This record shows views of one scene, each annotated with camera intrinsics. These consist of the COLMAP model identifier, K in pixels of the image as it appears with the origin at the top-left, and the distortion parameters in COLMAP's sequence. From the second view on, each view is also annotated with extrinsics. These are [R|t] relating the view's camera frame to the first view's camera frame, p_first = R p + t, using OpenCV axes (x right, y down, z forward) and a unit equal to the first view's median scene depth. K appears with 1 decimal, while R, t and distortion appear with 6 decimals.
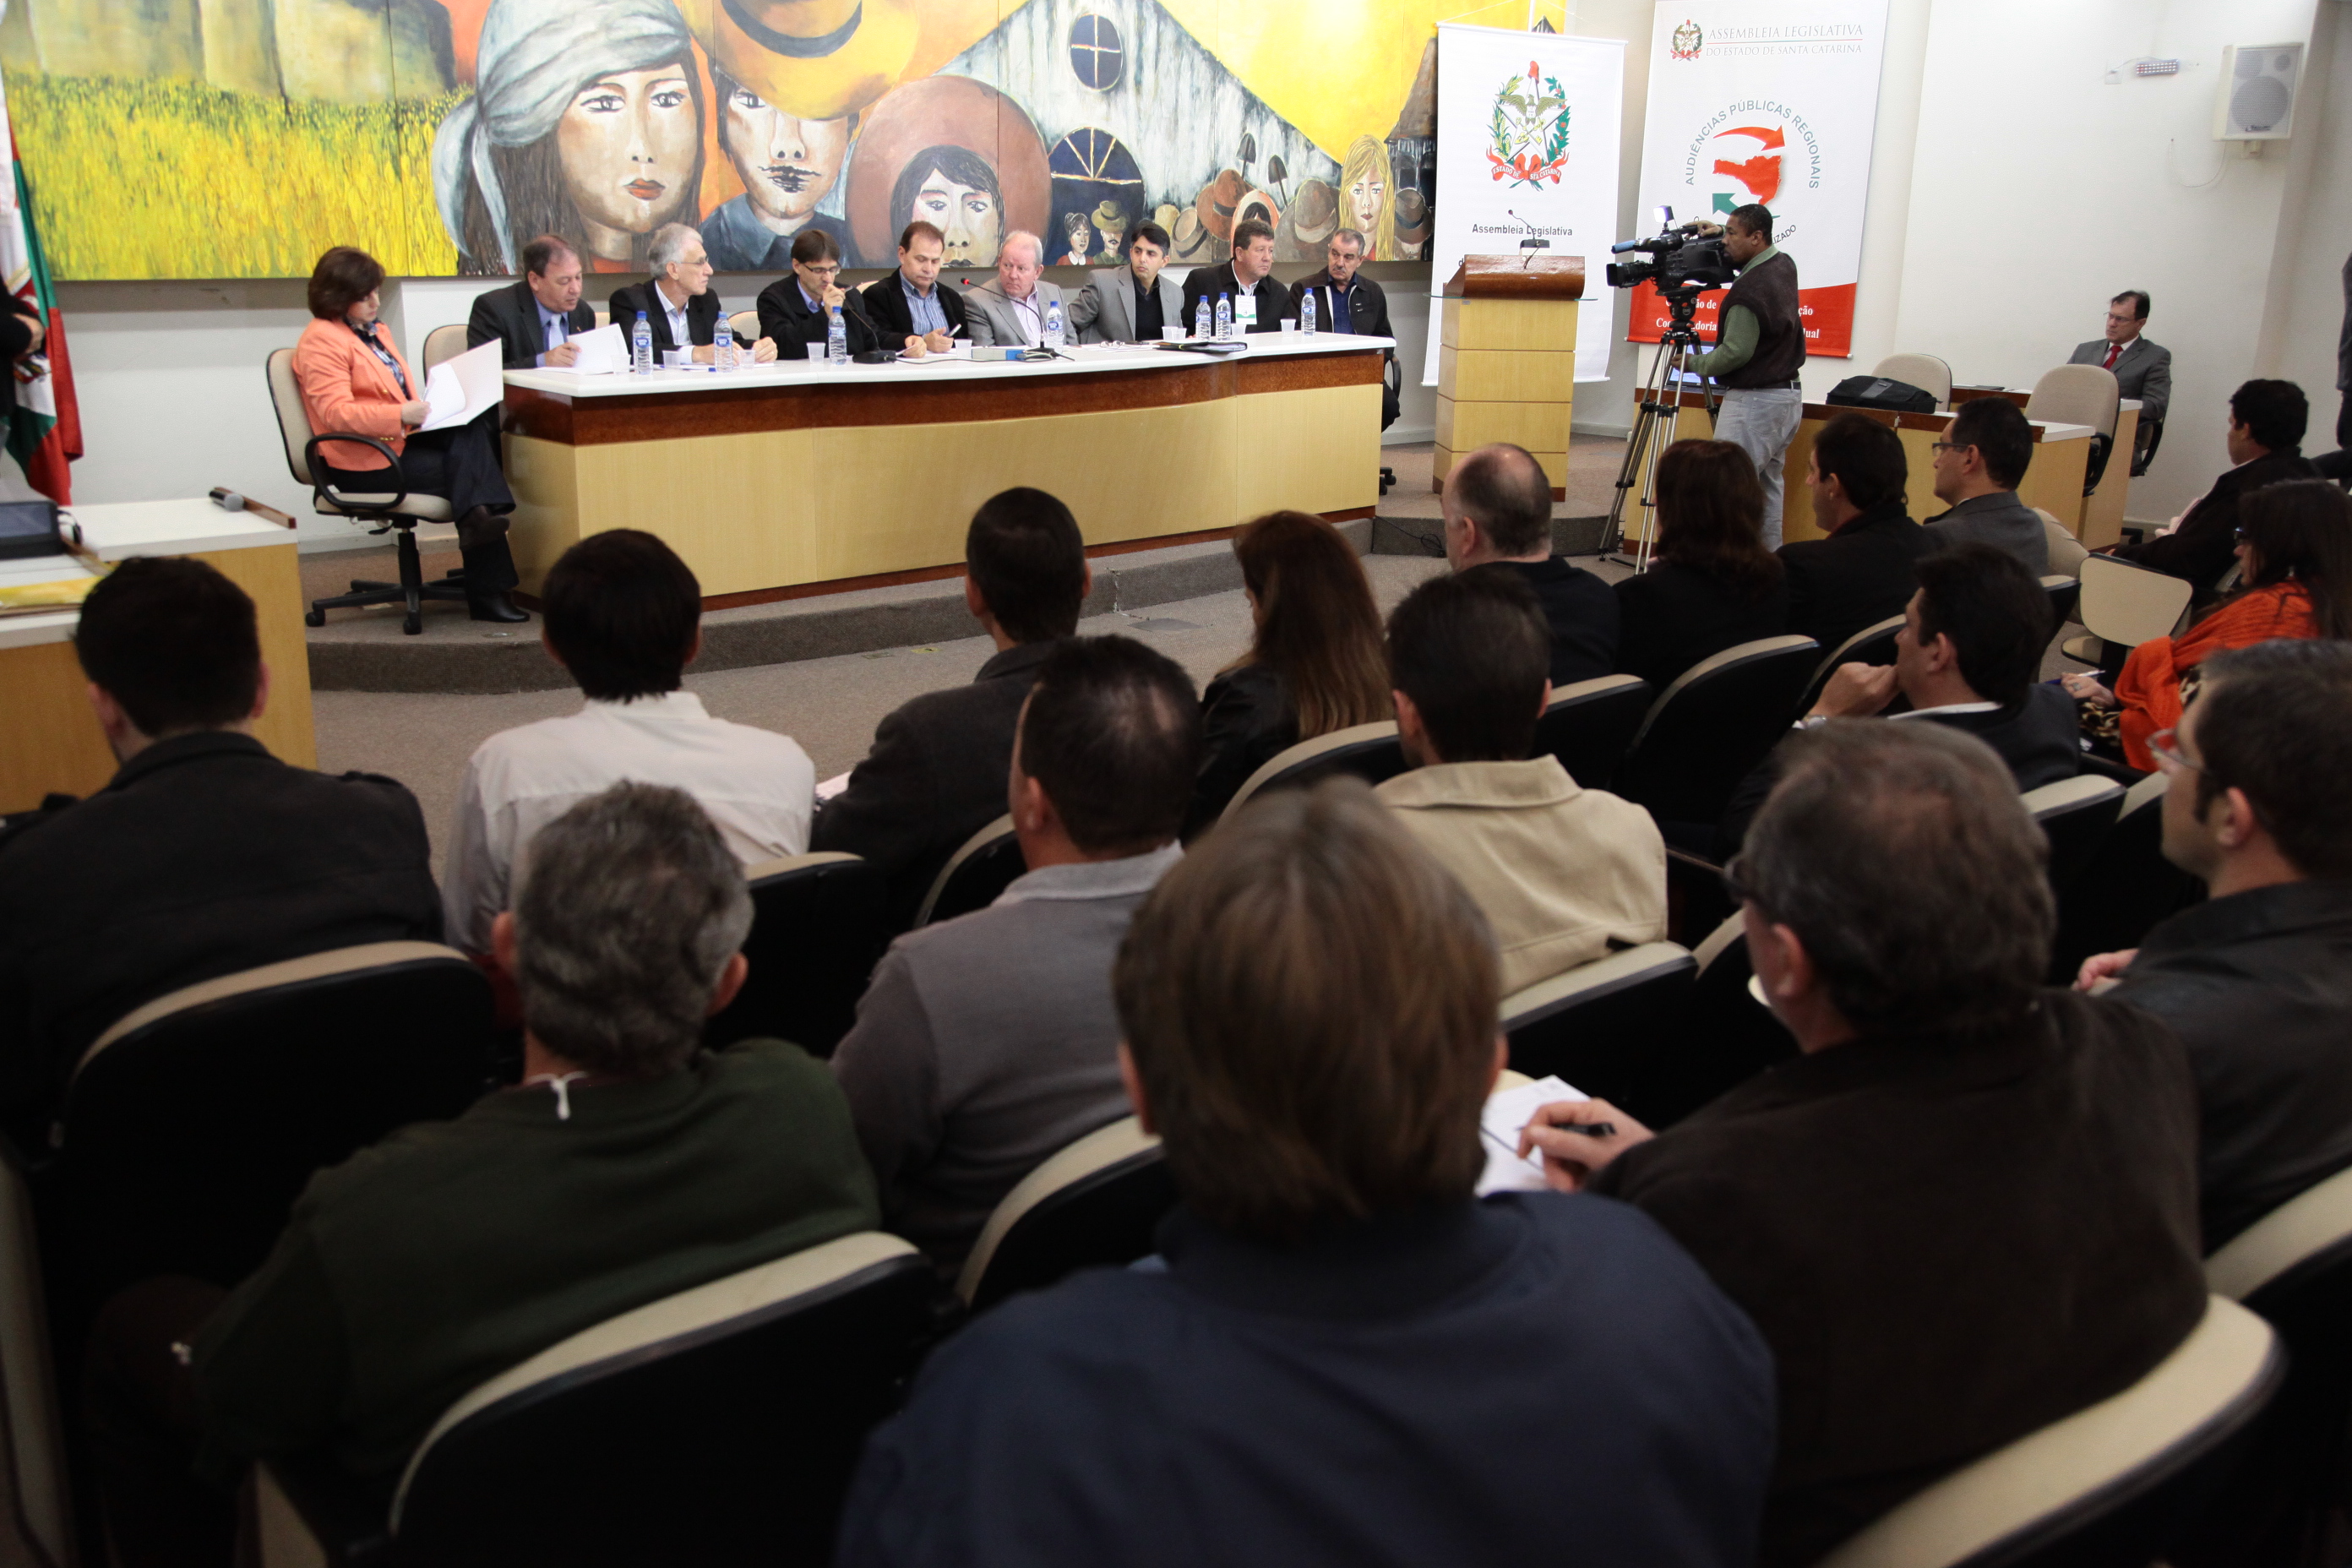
lens RADIAL K [[2072.4, 0, 1172.1], [0, 2072.4, 778.5], [0, 0, 1]] dist [-0.046614, 0.096386]
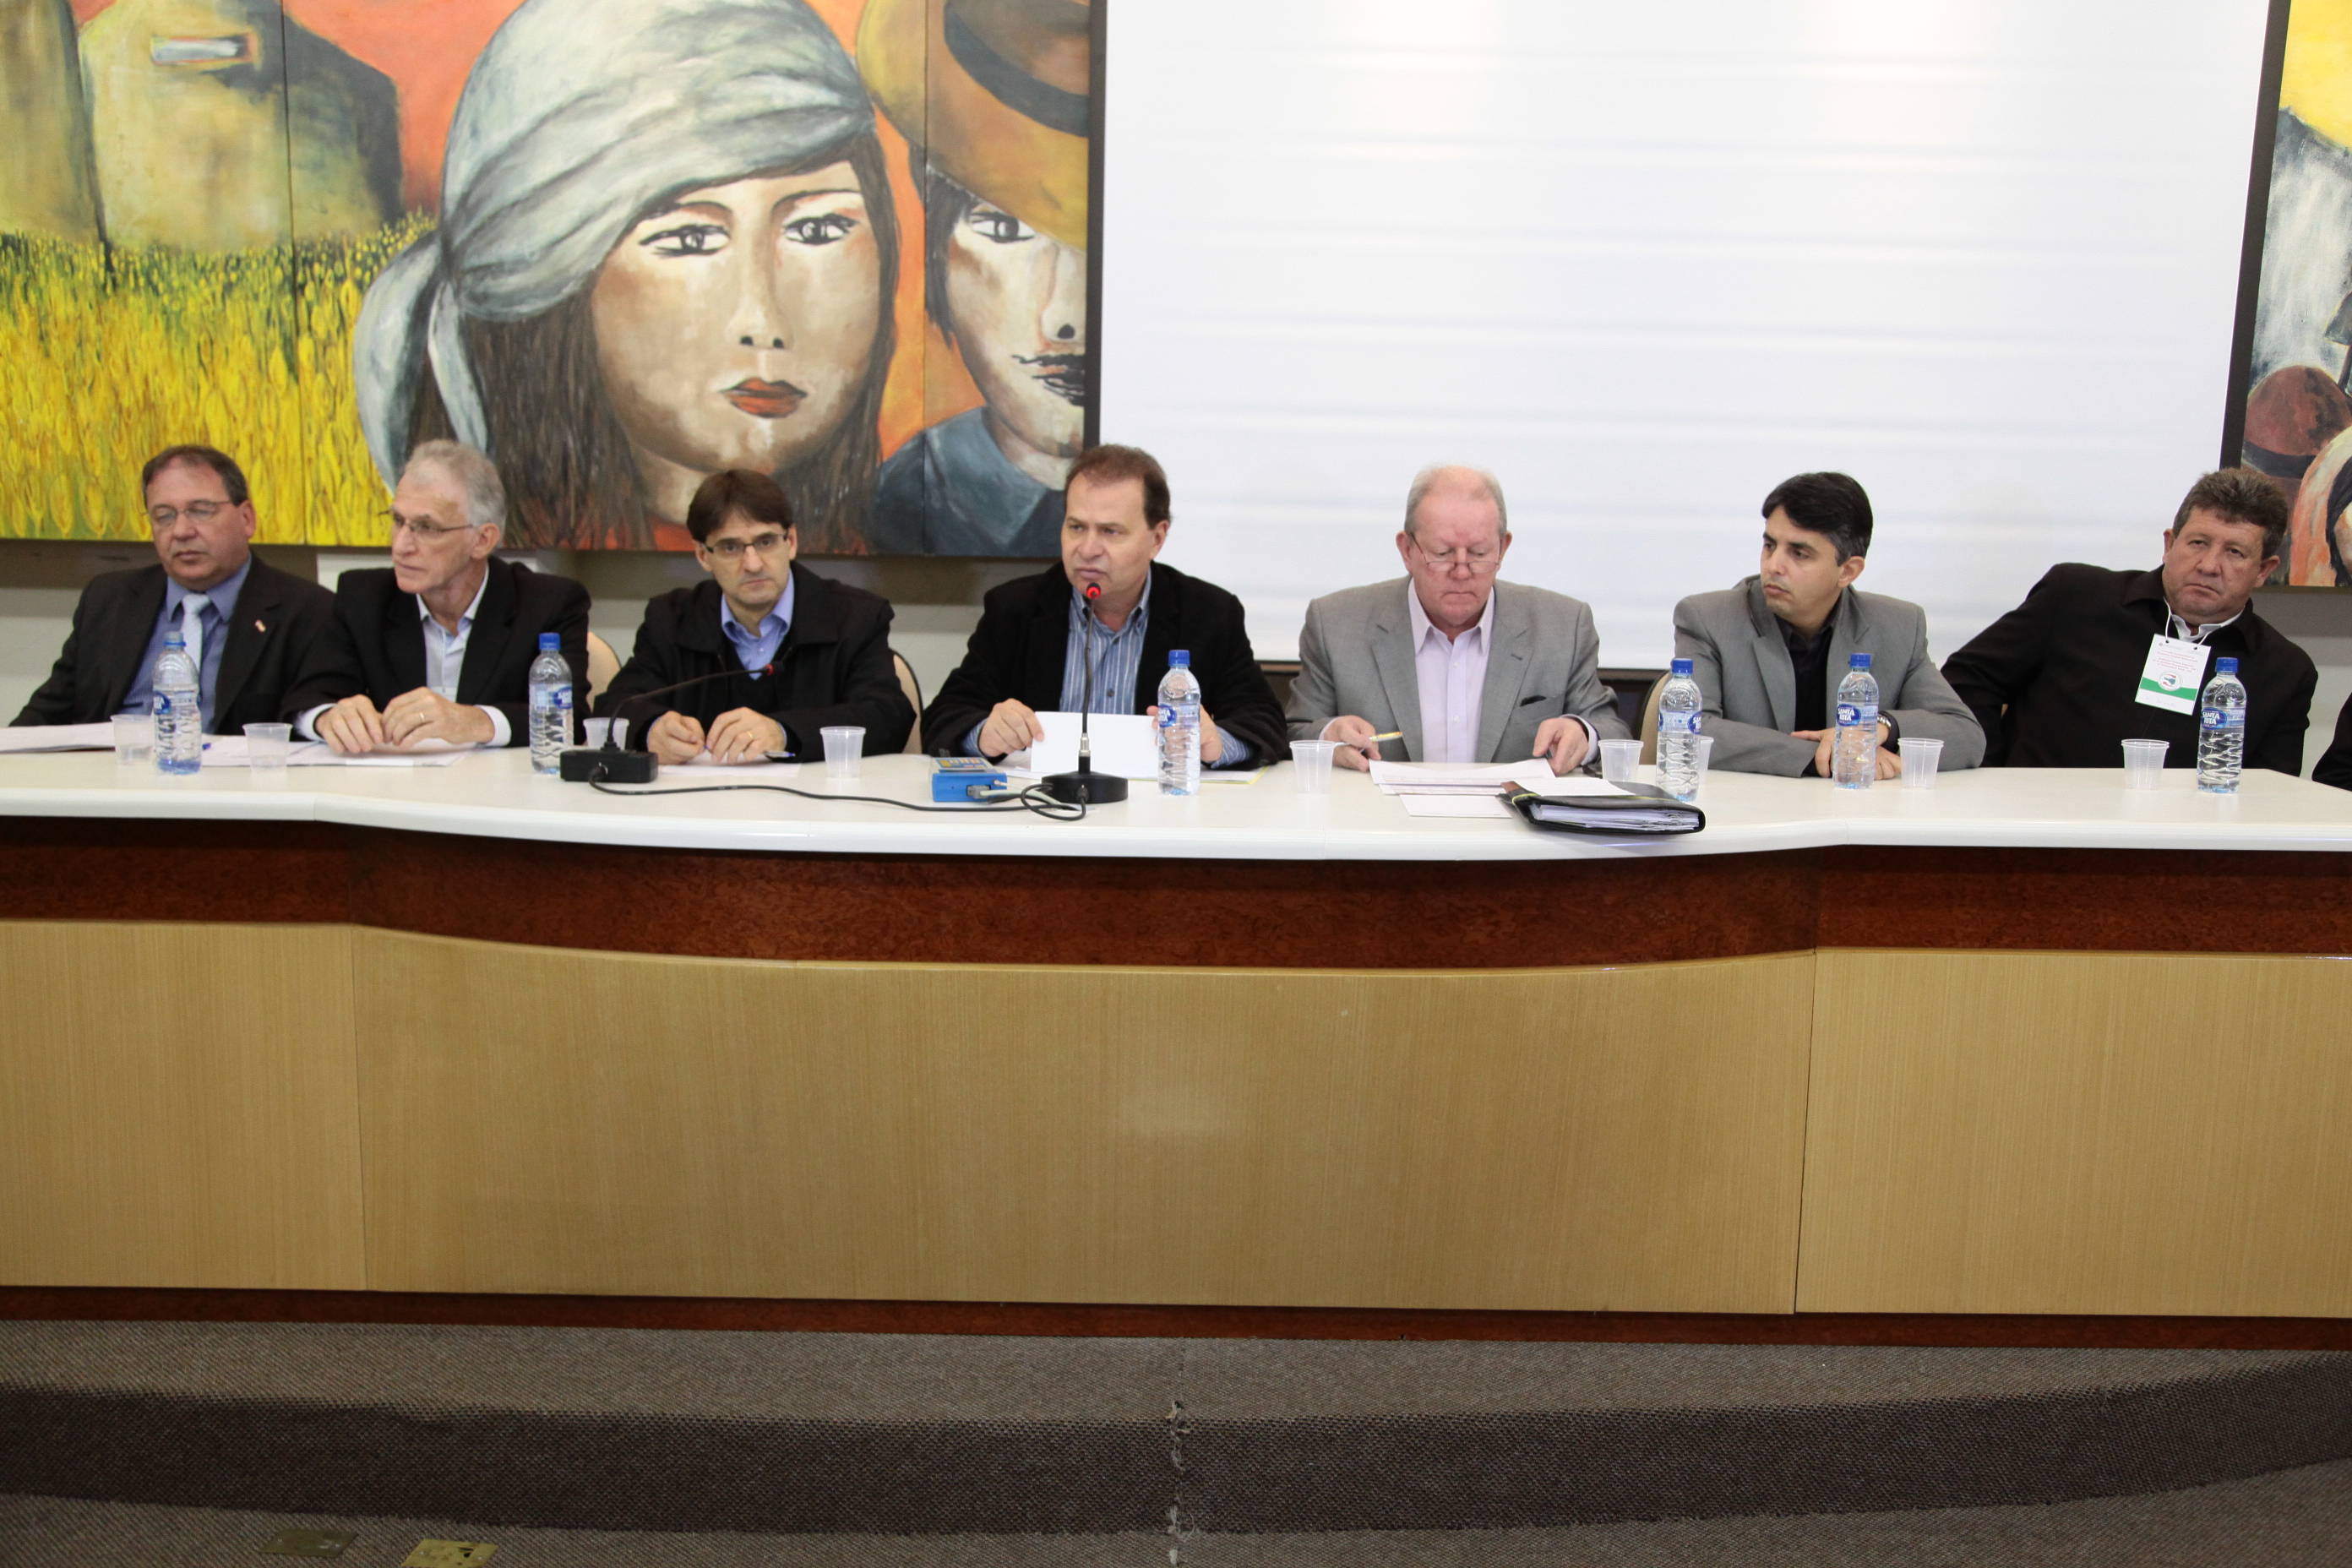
lens RADIAL K [[2072.4, 0, 1190.6], [0, 2072.4, 800.1], [0, 0, 1]] dist [-0.046614, 0.096386]
pose [[0.737938, 0.103823, -0.666835, 0.189307], [-0.191742, 0.979630, -0.059663, -0.177317], [0.647057, 0.171888, 0.742813, 0.706971]]
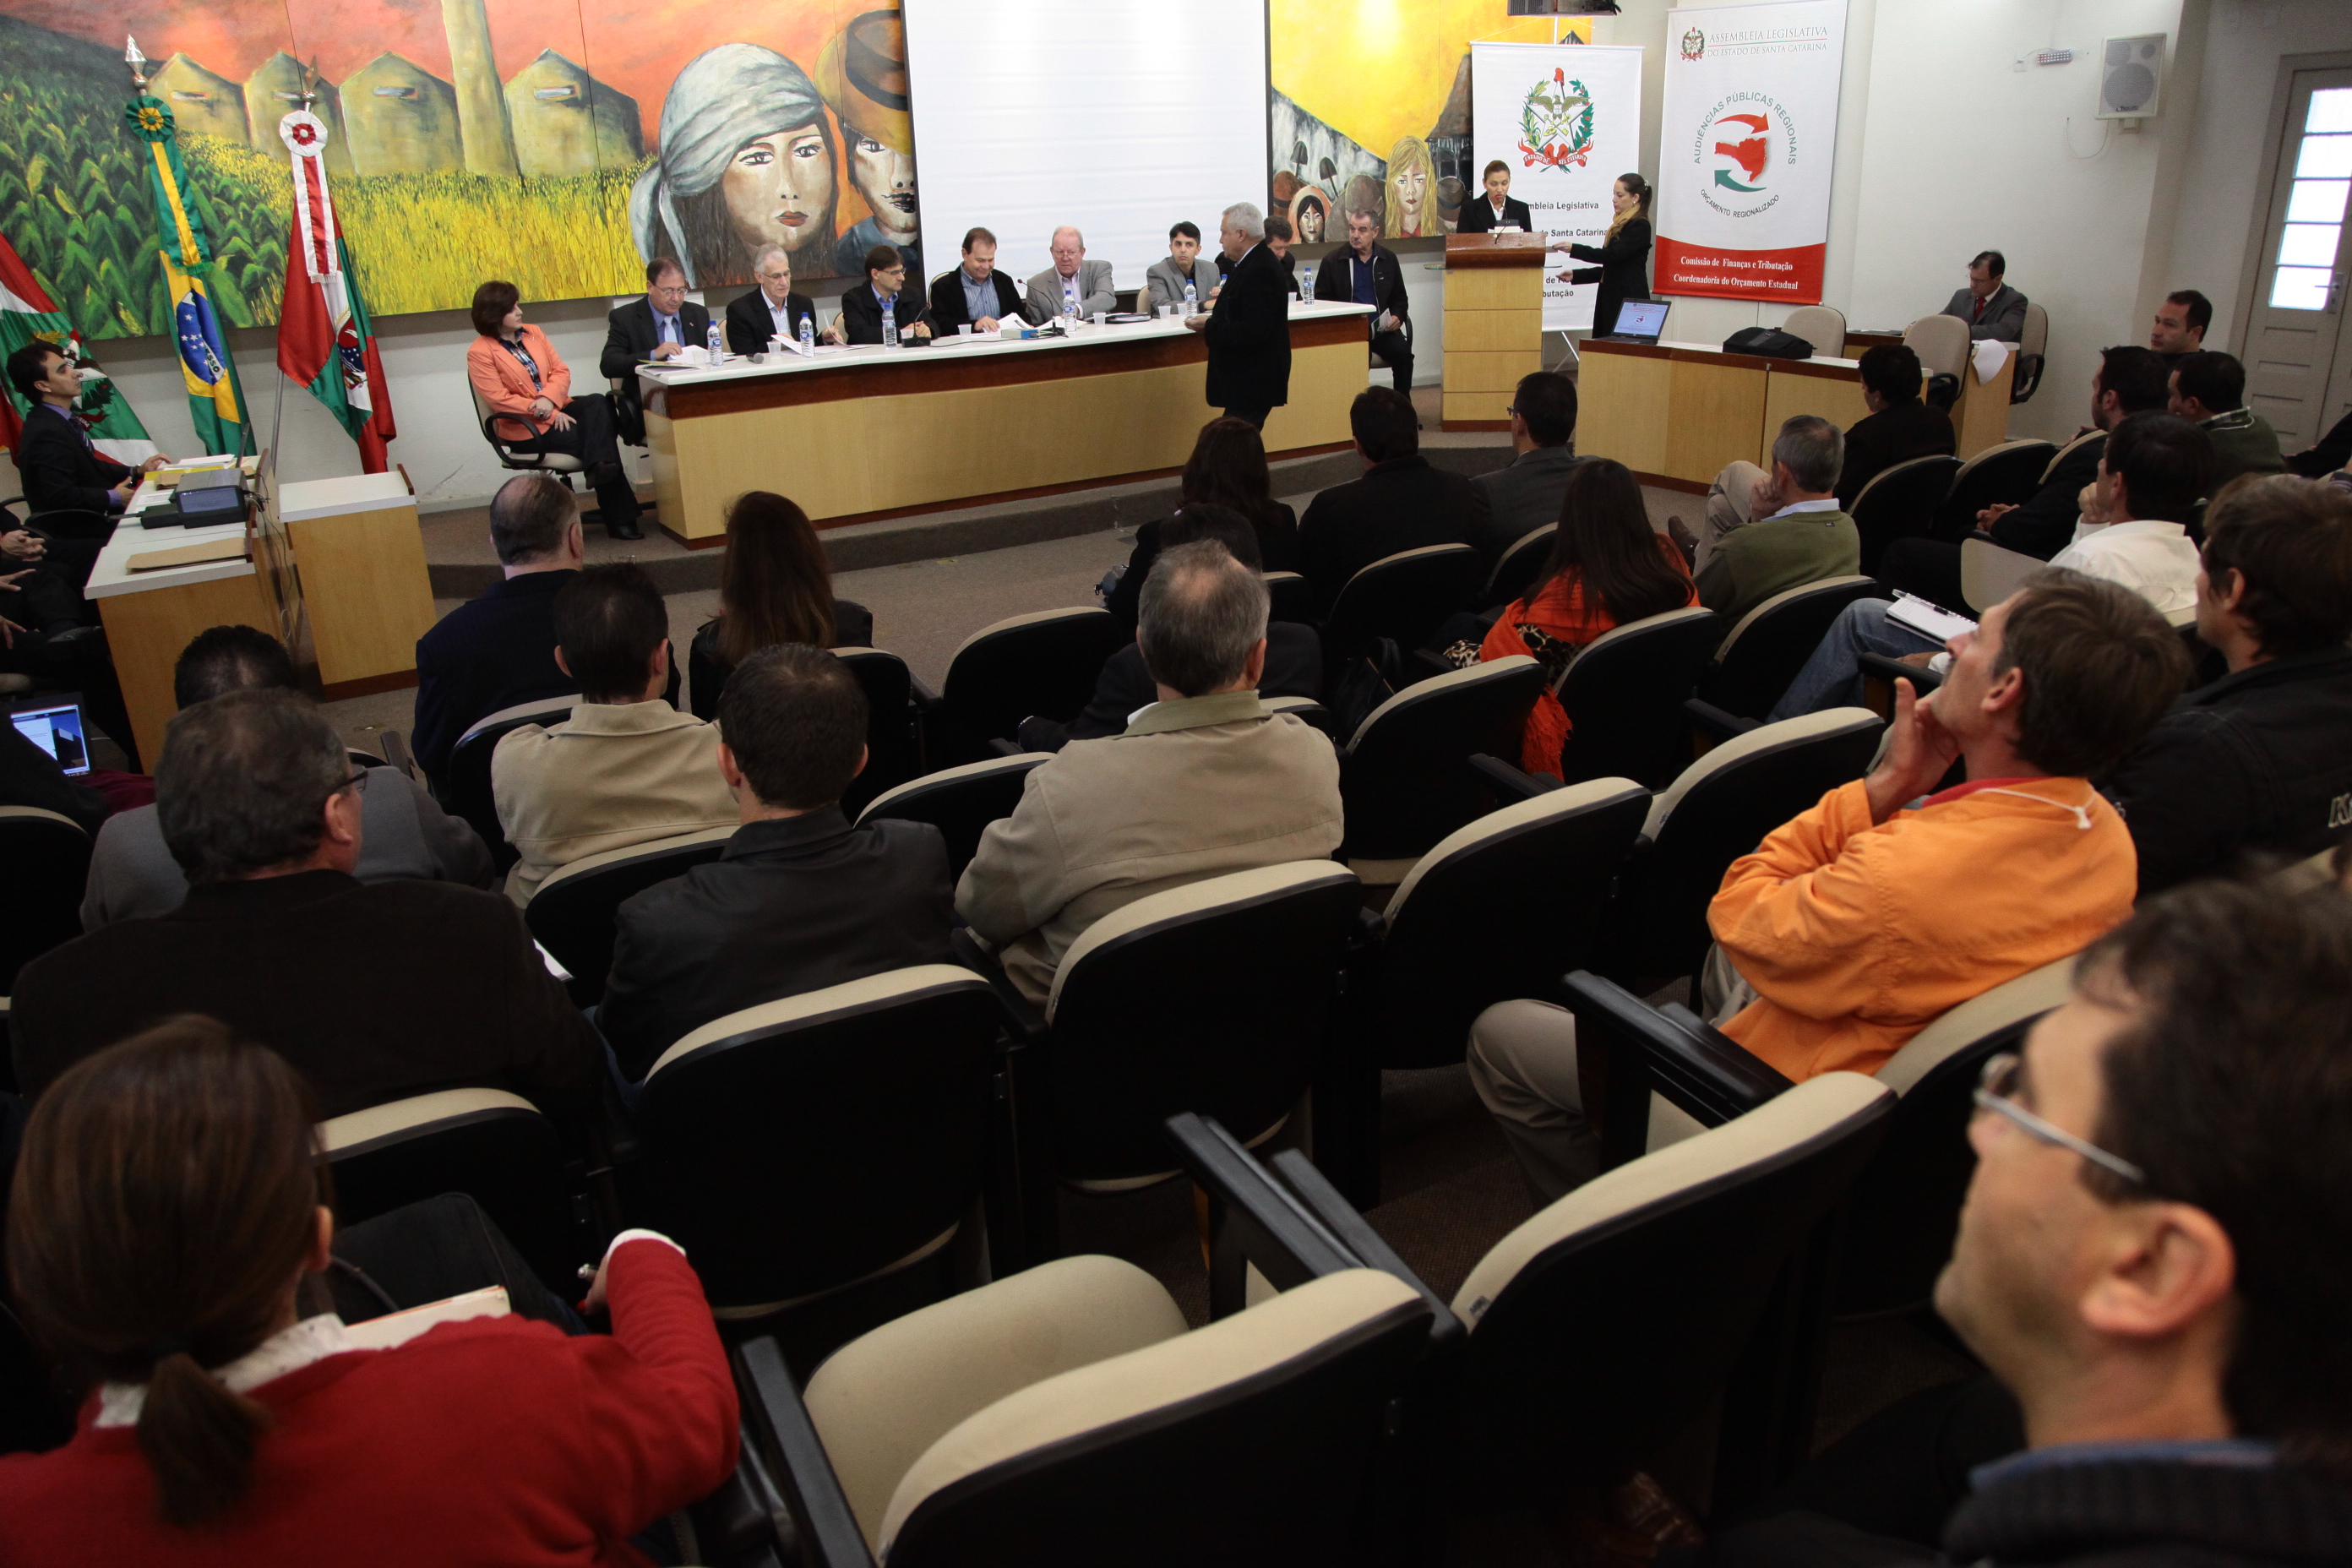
lens RADIAL K [[1620.2, 0, 1197.1], [0, 1620.2, 779.3], [0, 0, 1]] dist [-0.120183, 0.065207]
pose [[0.980422, 0.021048, -0.195778, 0.220808], [-0.003229, 0.995855, 0.090895, -0.014282], [0.196880, -0.088483, 0.976427, 0.000556]]
